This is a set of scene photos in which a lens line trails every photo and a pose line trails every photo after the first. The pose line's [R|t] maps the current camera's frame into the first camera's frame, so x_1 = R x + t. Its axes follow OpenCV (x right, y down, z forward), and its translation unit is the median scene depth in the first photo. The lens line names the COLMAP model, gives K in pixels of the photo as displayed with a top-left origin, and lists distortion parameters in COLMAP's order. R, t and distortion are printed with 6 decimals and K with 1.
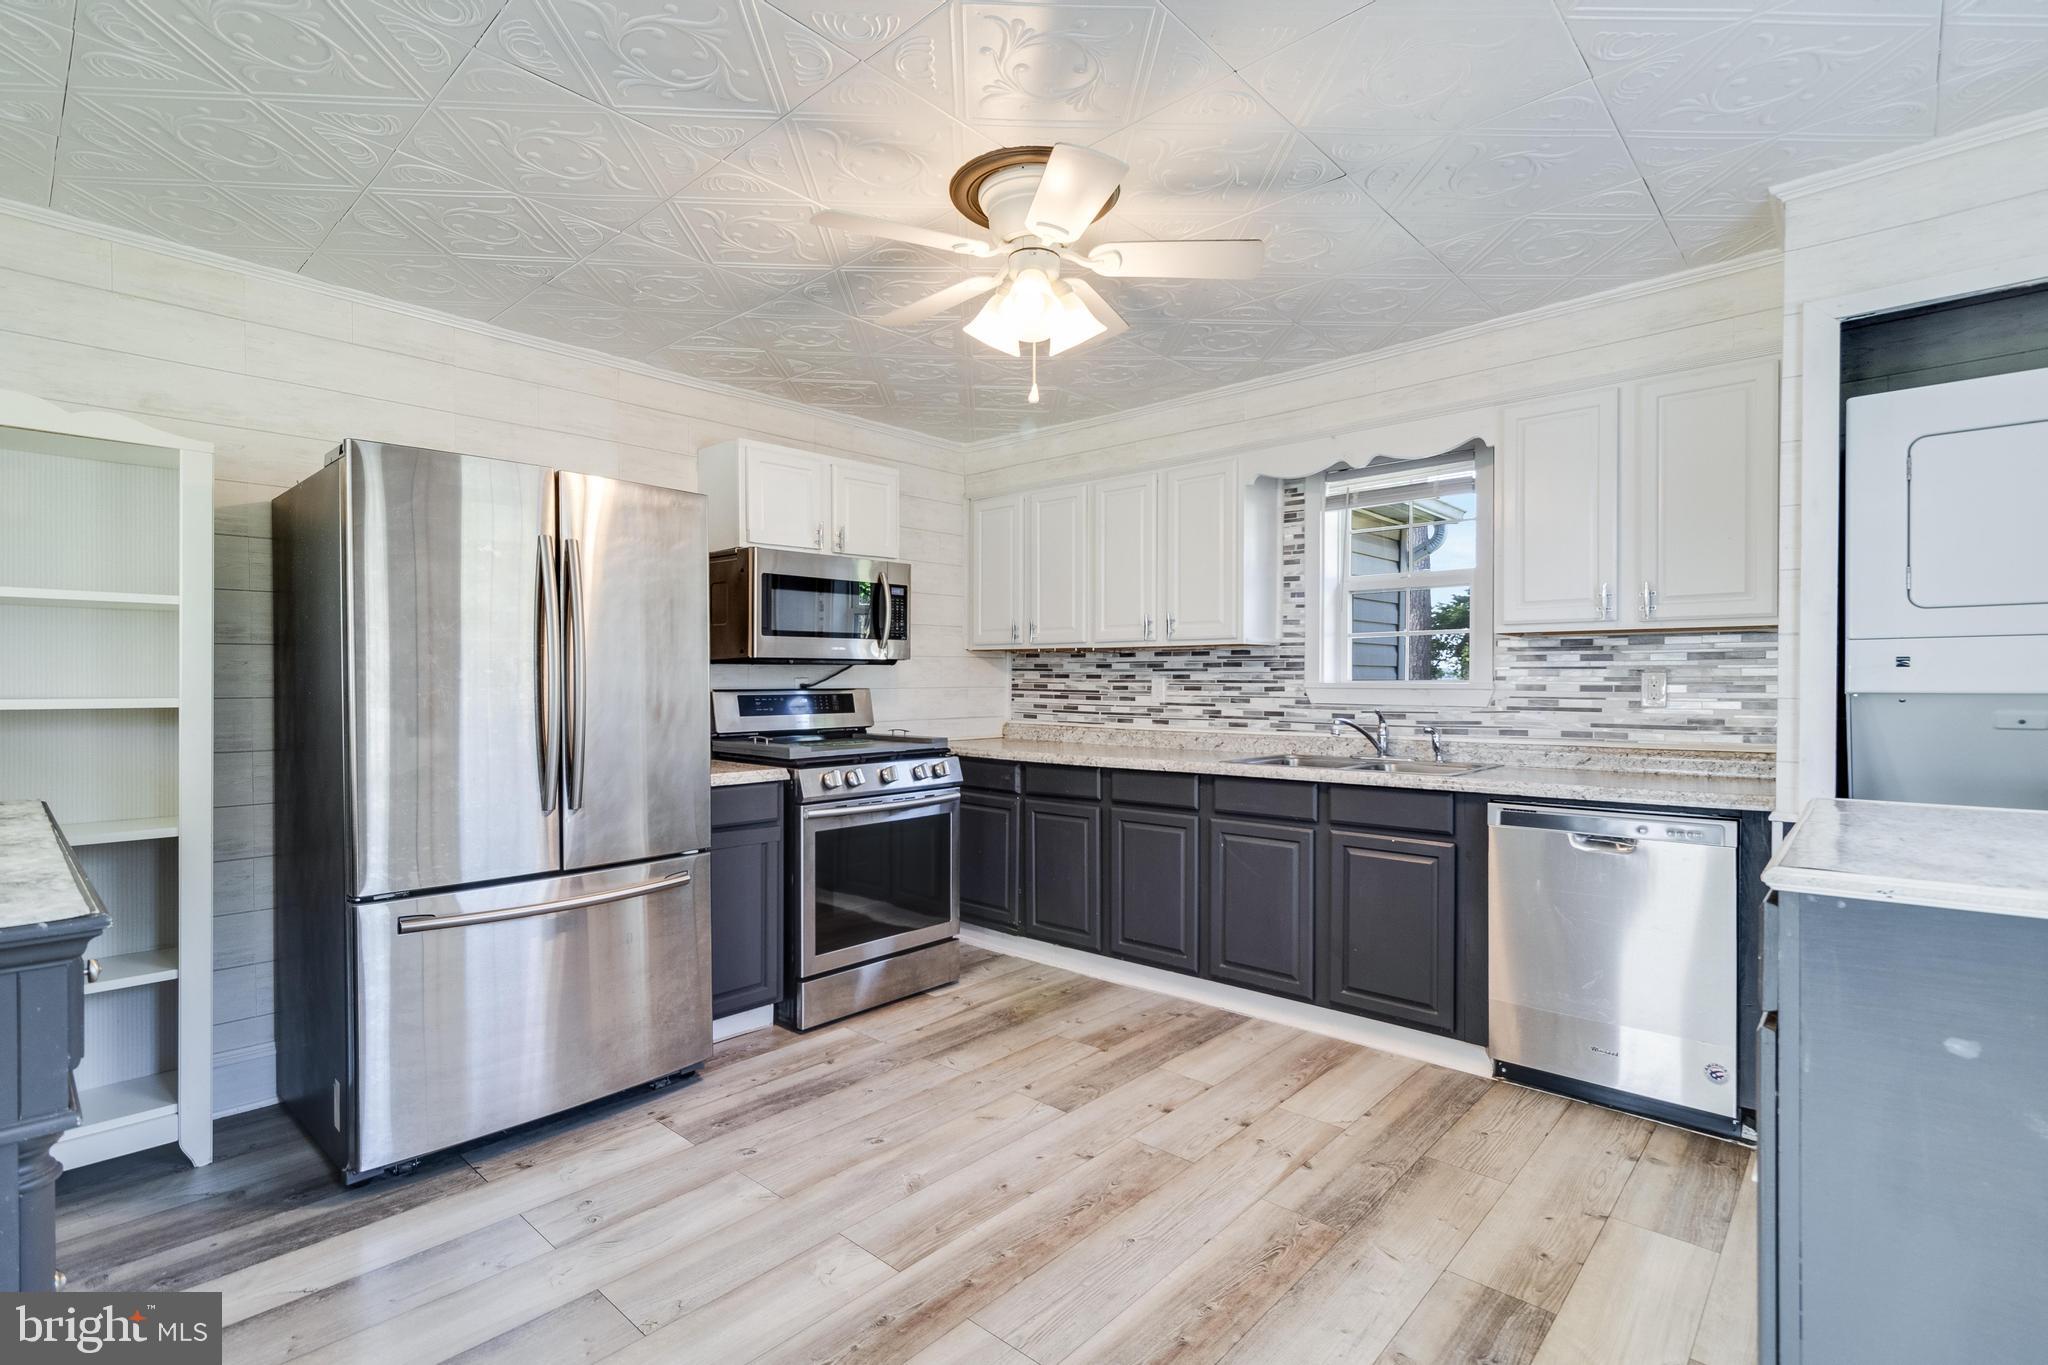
lens RADIAL K [[946.9, 0, 1028.6], [0, 946.9, 695.5], [0, 0, 1]] dist [0.004205, -0.001337]
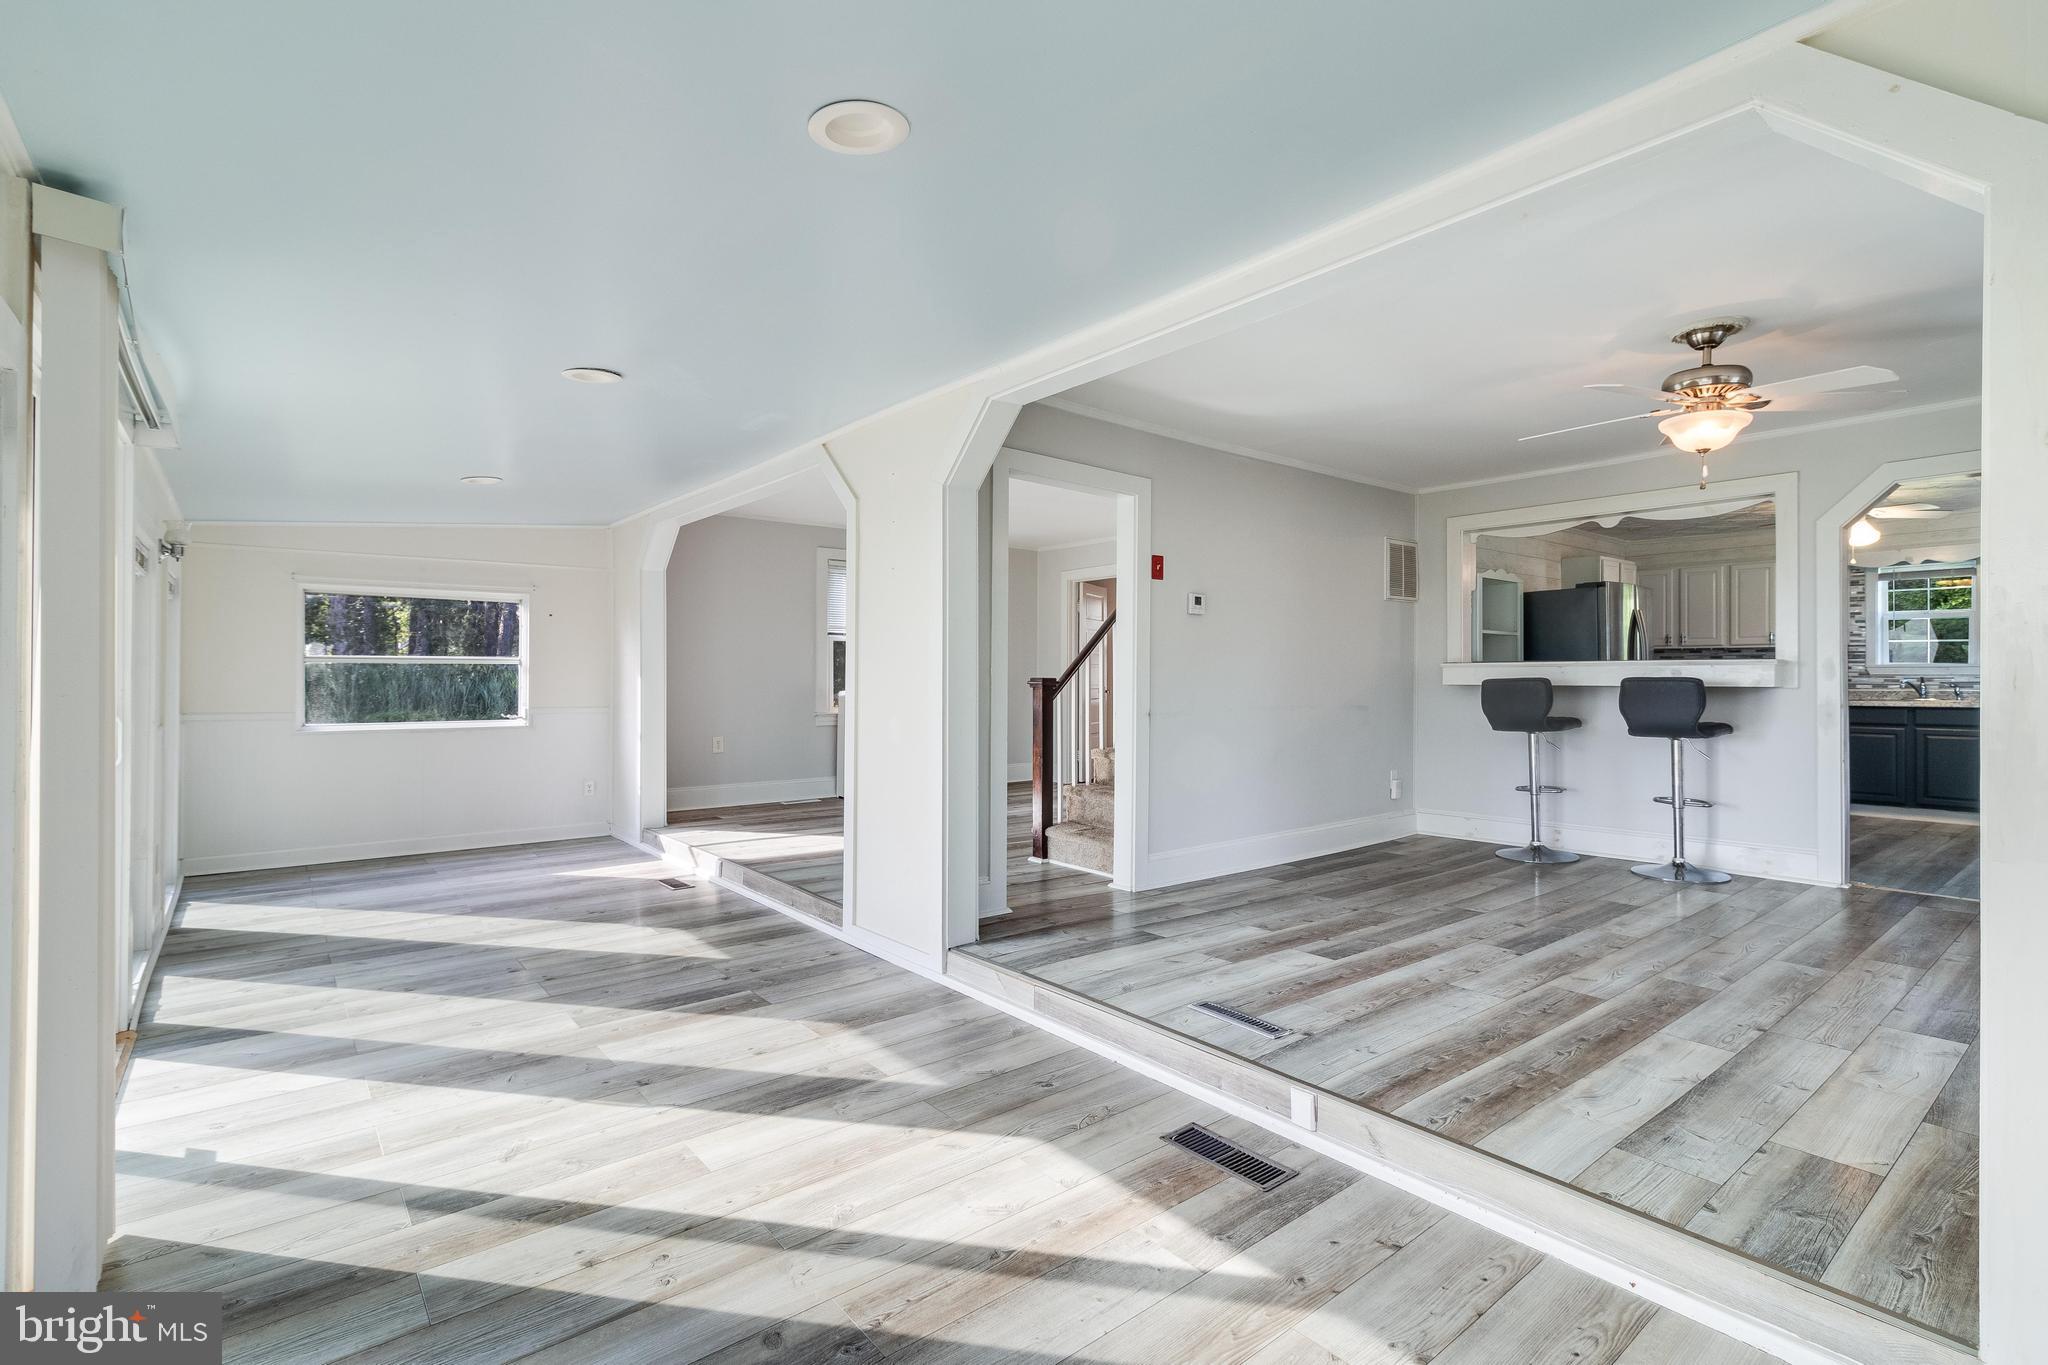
lens RADIAL K [[946.9, 0, 1028.6], [0, 946.9, 671.2], [0, 0, 1]] dist [0.004205, -0.001337]
pose [[0.987847, -0.000254, -0.155428, -1.518694], [-0.003119, 0.999765, -0.021462, 0.064610], [0.155397, 0.021686, 0.987614, -1.678909]]
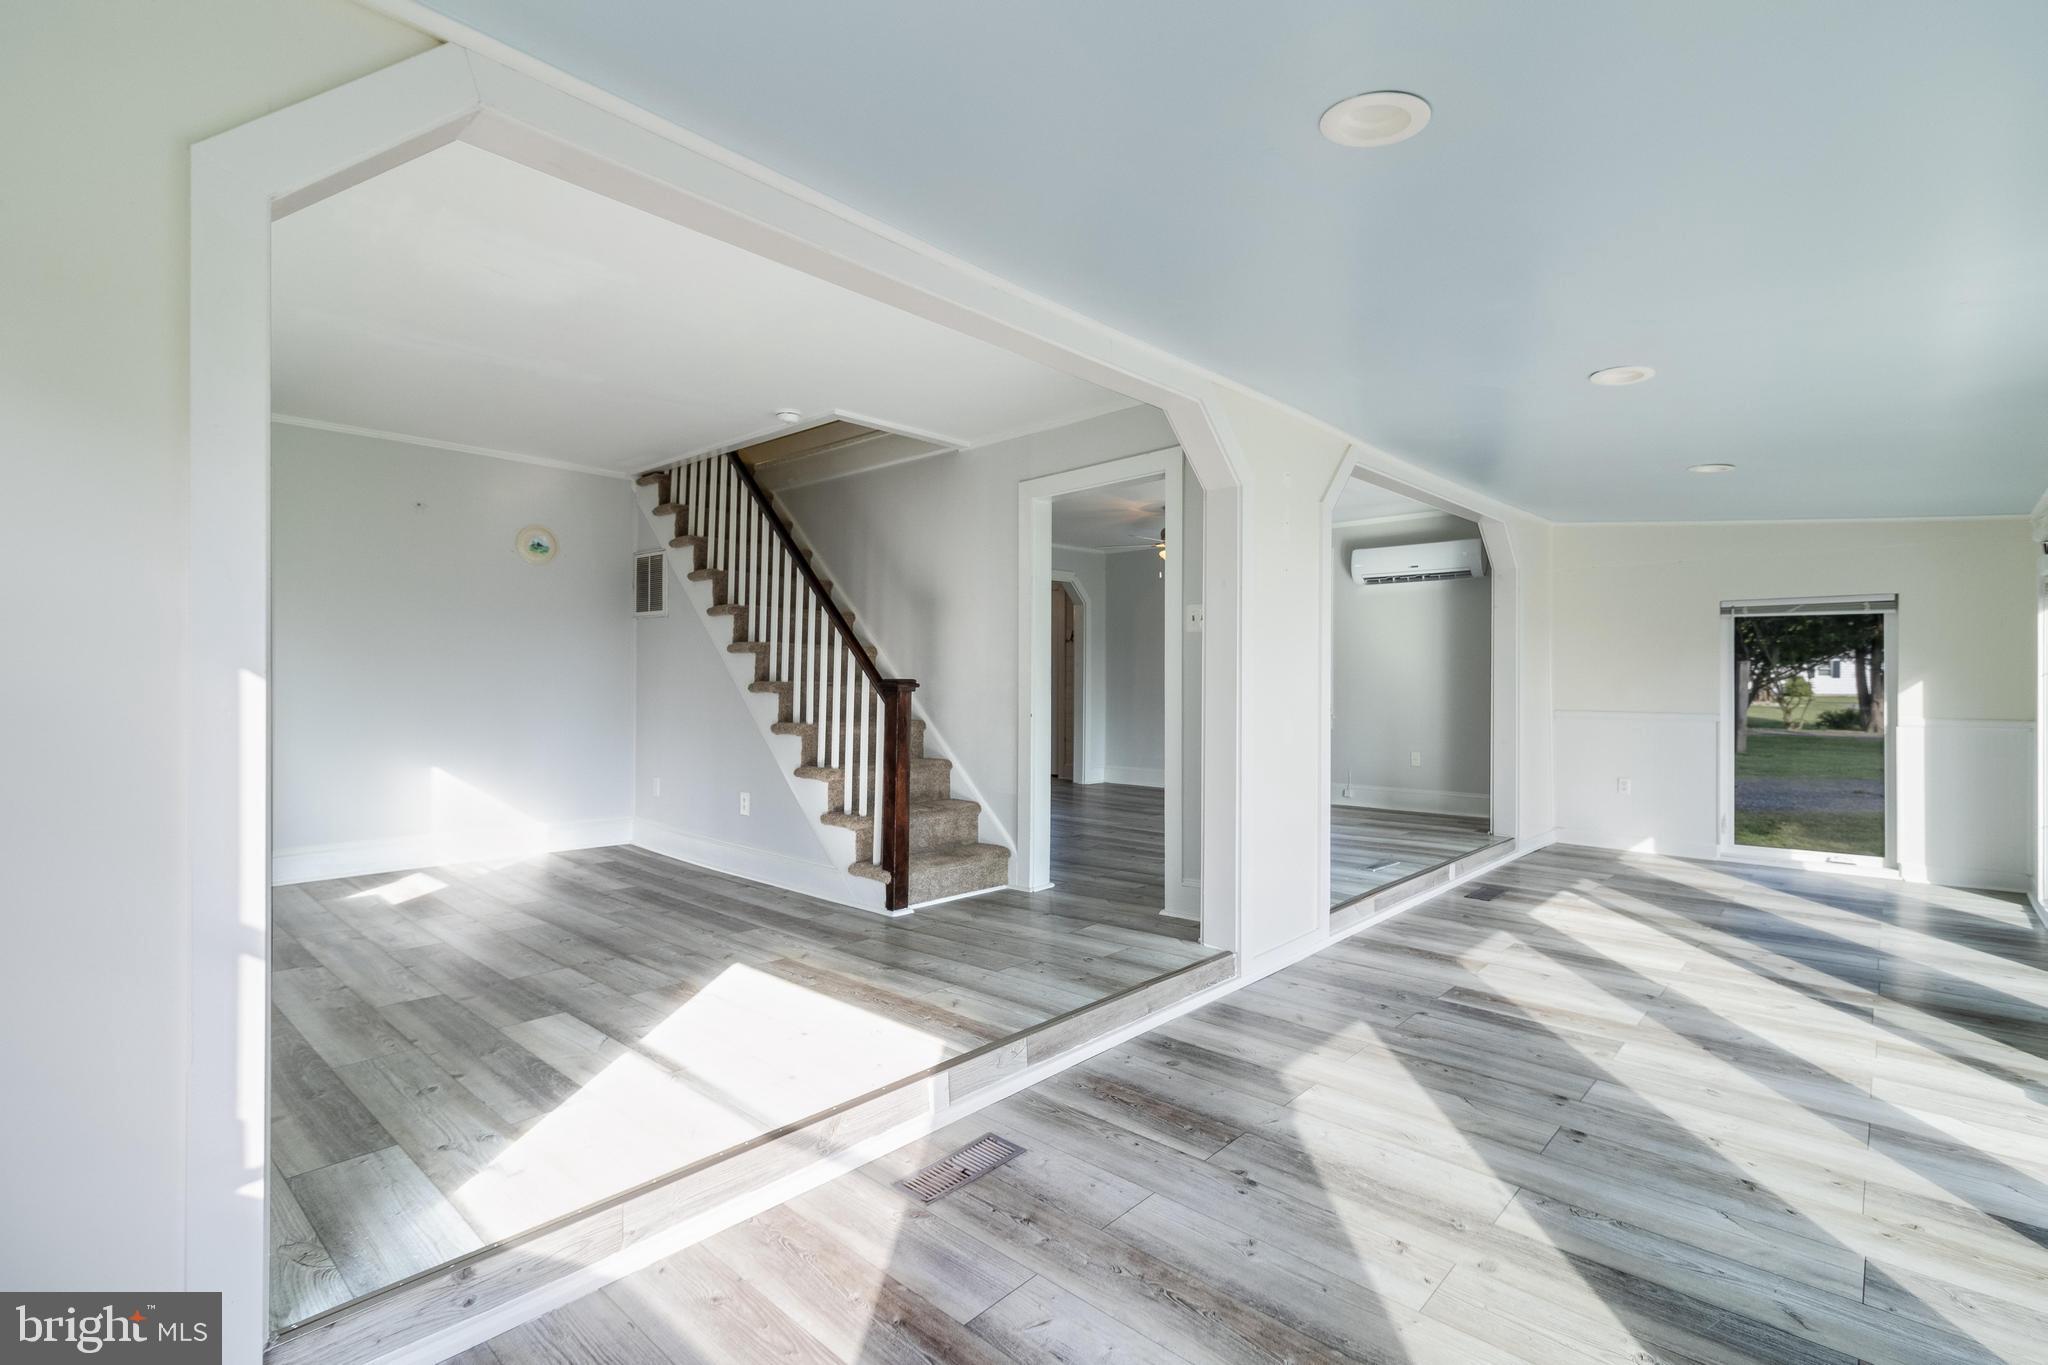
lens RADIAL K [[946.9, 0, 1048.1], [0, 946.9, 675.3], [0, 0, 1]] dist [0.004205, -0.001337]
pose [[-0.001402, 0.007692, 0.999969, -3.230343], [0.010208, 0.999918, -0.007678, 0.051769], [-0.999947, 0.010197, -0.001480, -0.053355]]
